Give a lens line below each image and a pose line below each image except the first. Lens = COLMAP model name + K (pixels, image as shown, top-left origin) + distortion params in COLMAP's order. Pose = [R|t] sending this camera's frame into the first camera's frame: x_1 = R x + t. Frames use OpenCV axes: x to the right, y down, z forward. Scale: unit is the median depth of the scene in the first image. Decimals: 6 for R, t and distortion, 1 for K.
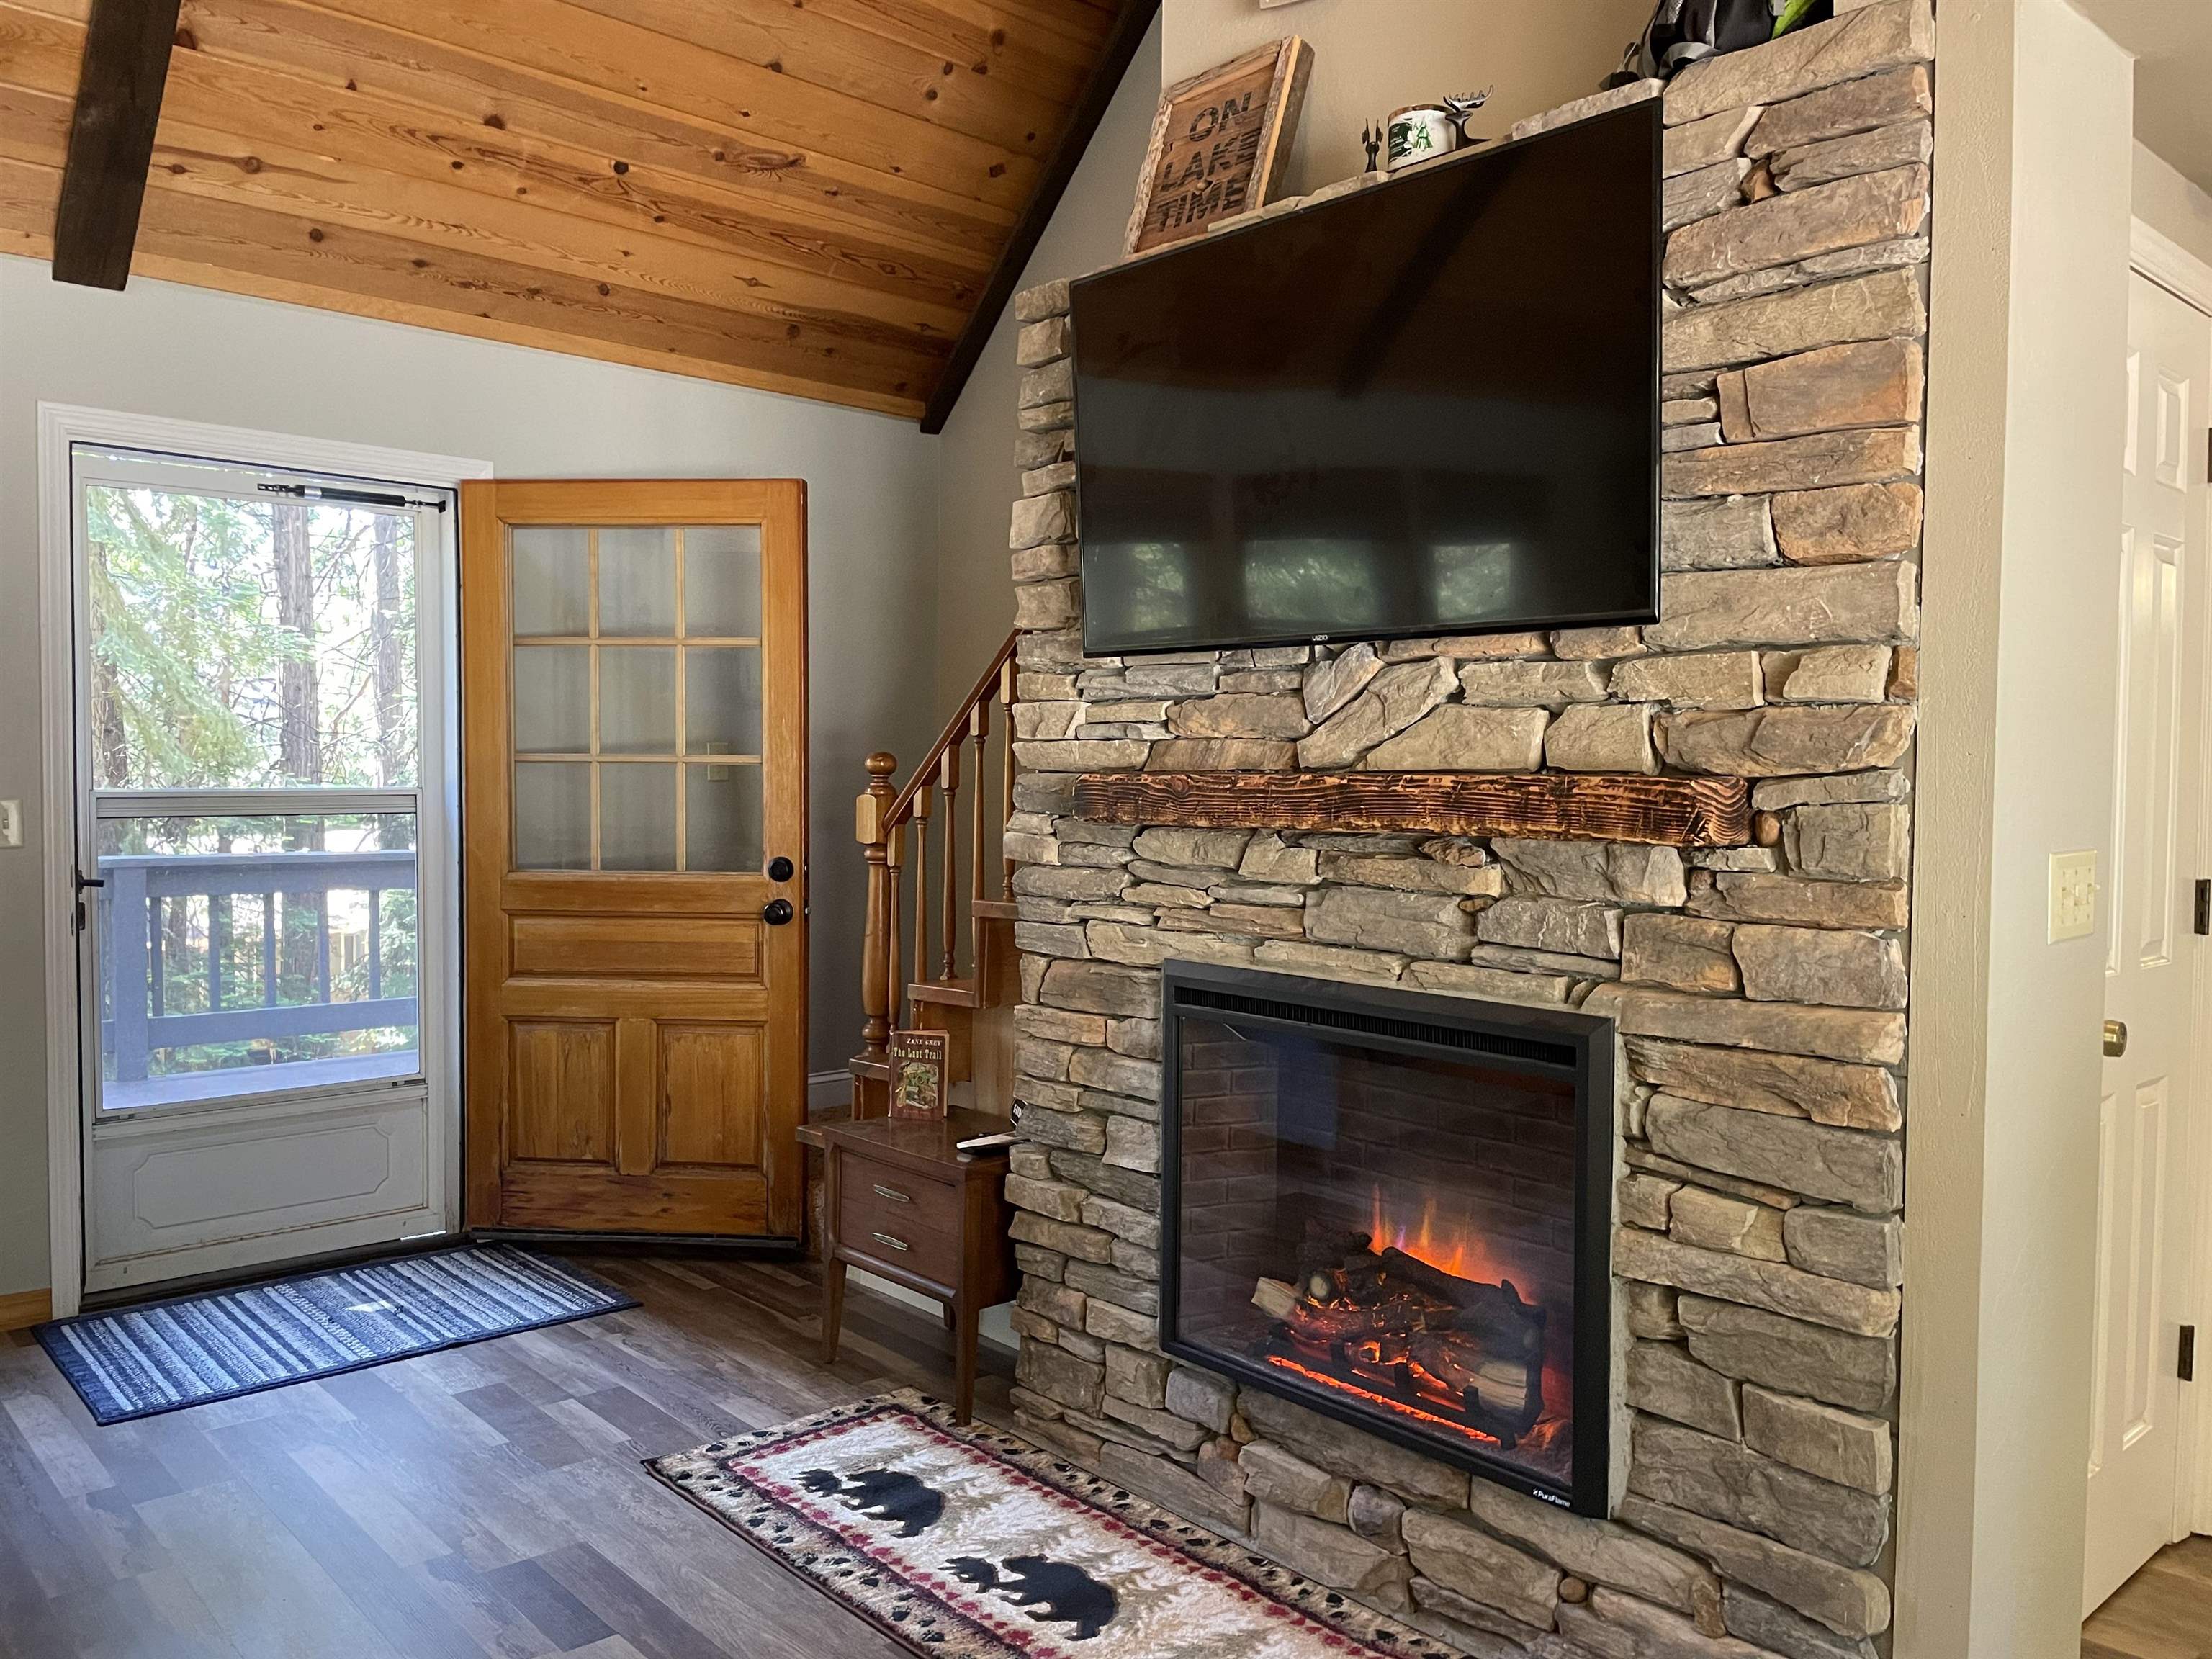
lens RADIAL K [[1684.1, 0, 1086.5], [0, 1684.1, 833.8], [0, 0, 1]] dist [0.112659, -0.178446]
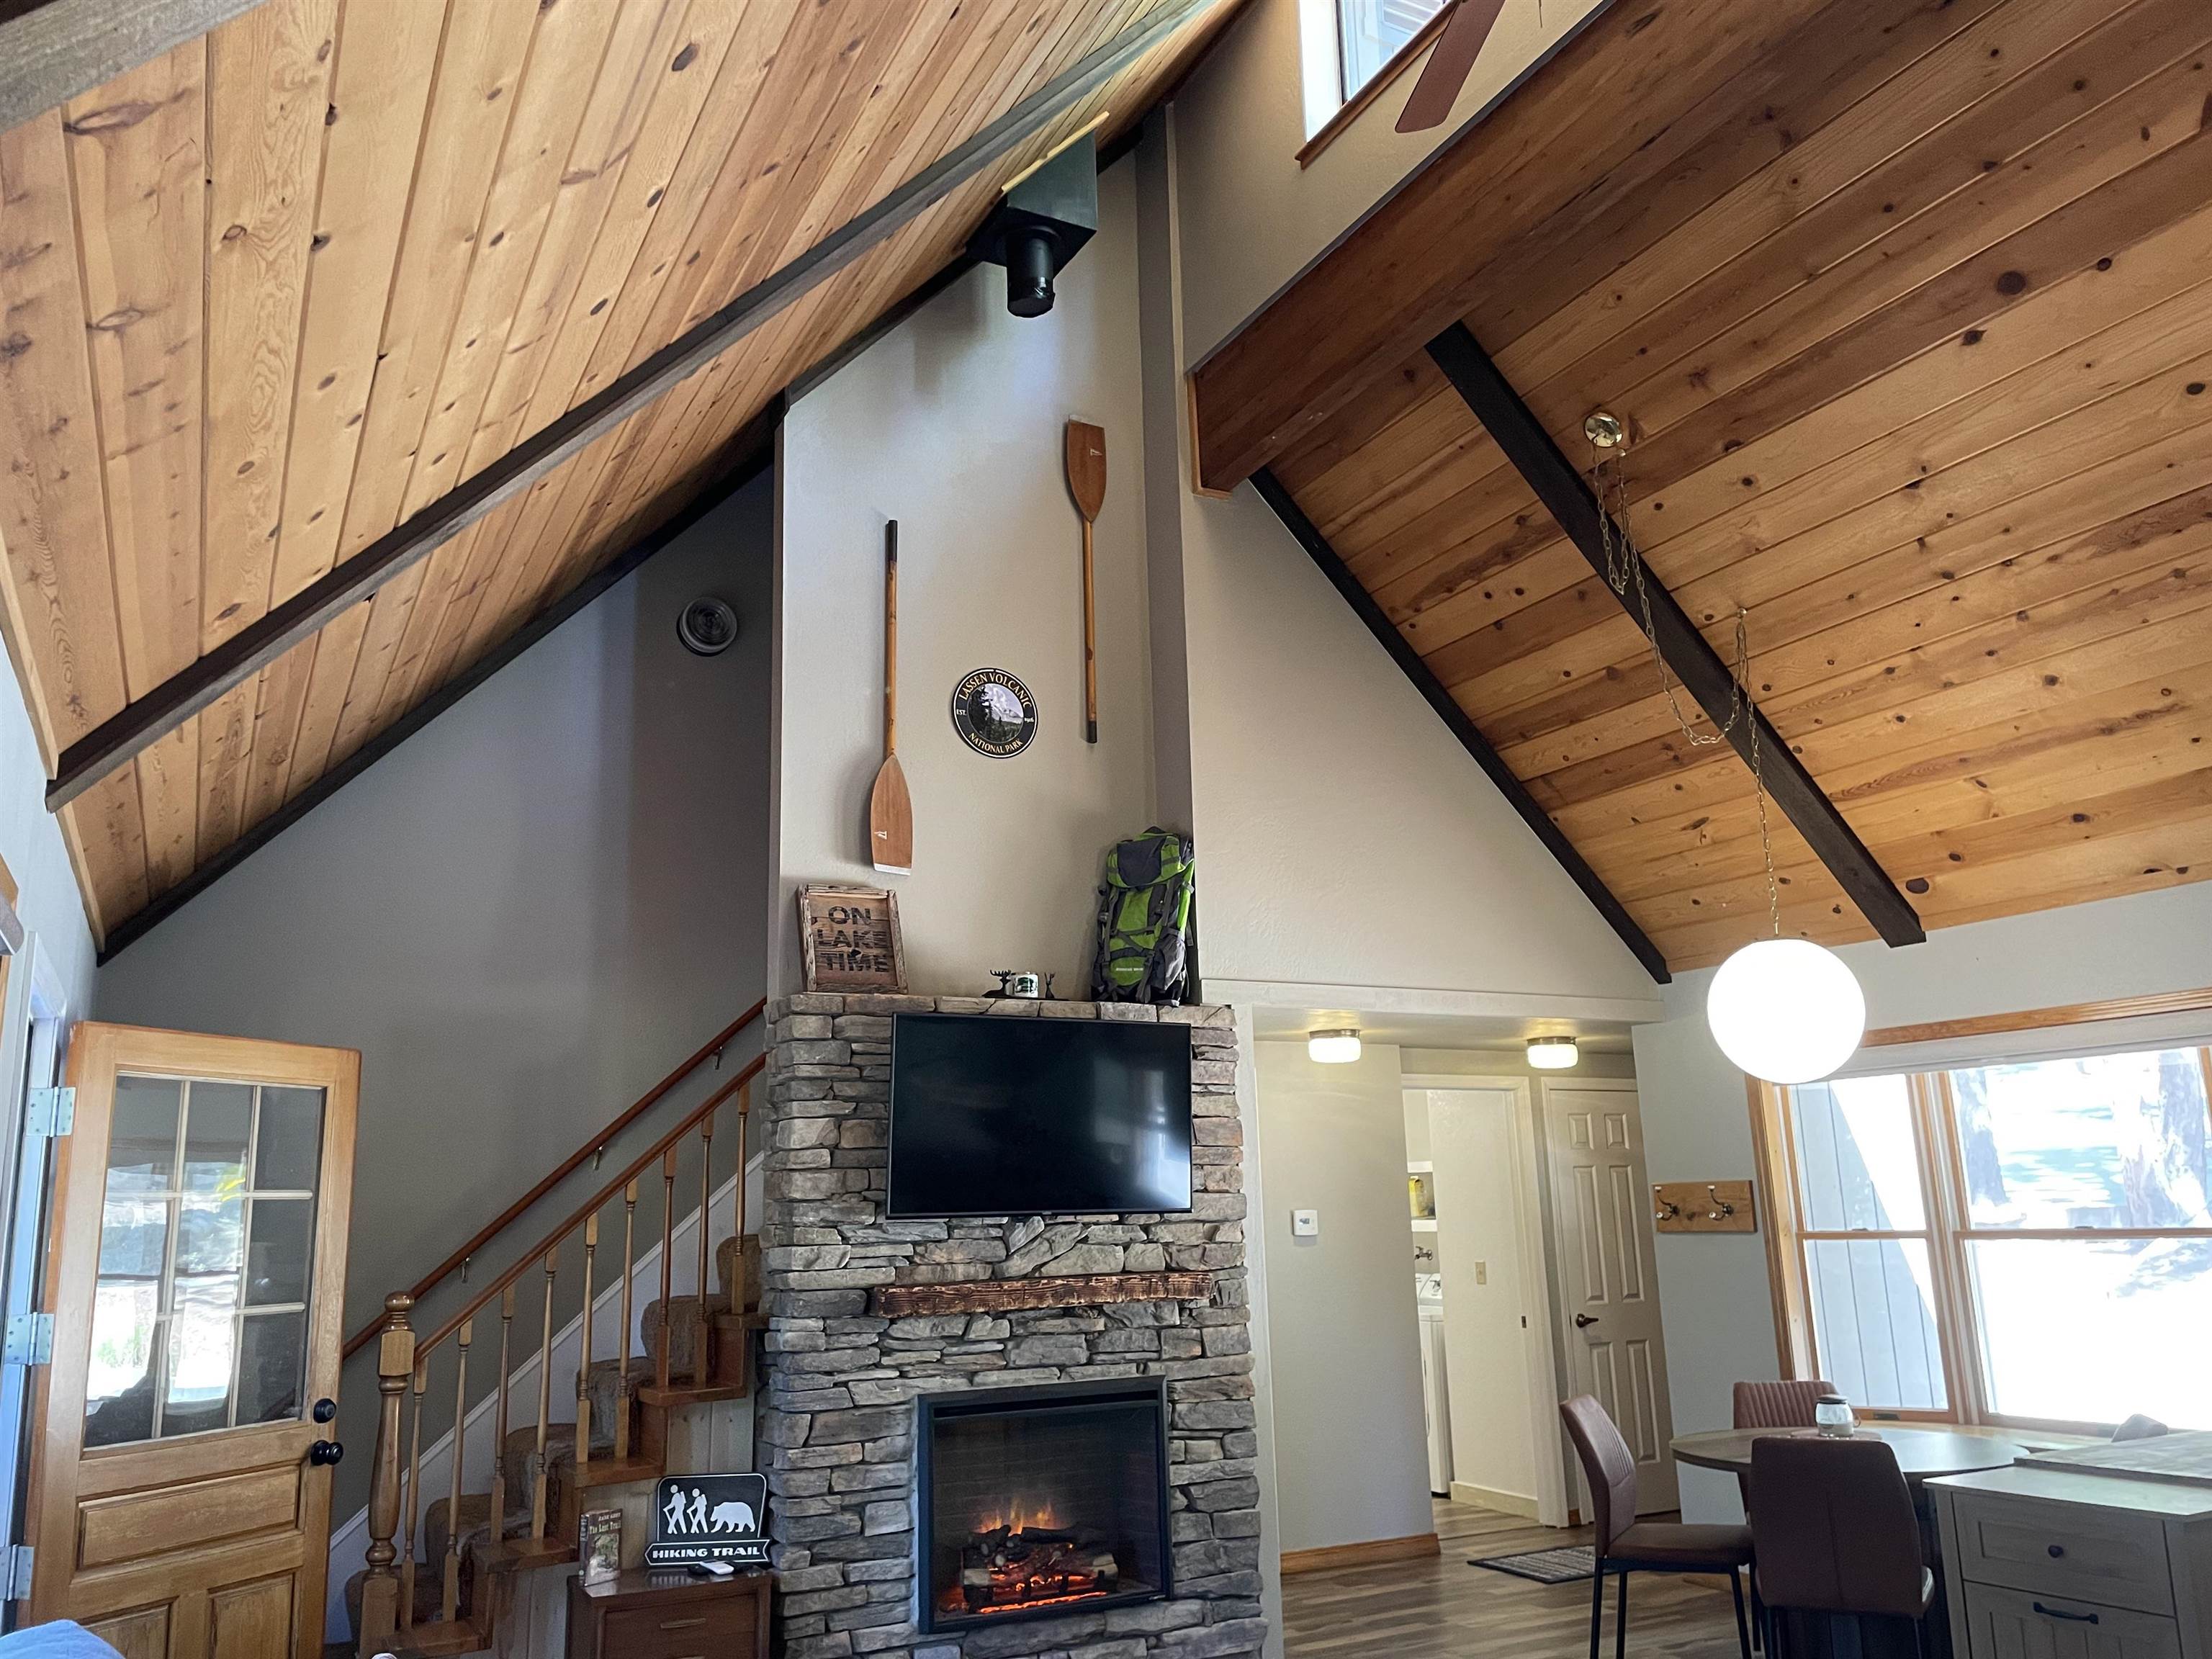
lens RADIAL K [[1673.9, 0, 1091.4], [0, 1673.9, 838.0], [0, 0, 1]] dist [0.089730, -0.118865]
pose [[0.238532, 0.195674, 0.951217, -1.677621], [0.065068, 0.974069, -0.216692, -0.097061], [-0.968952, 0.113582, 0.219615, 0.361145]]
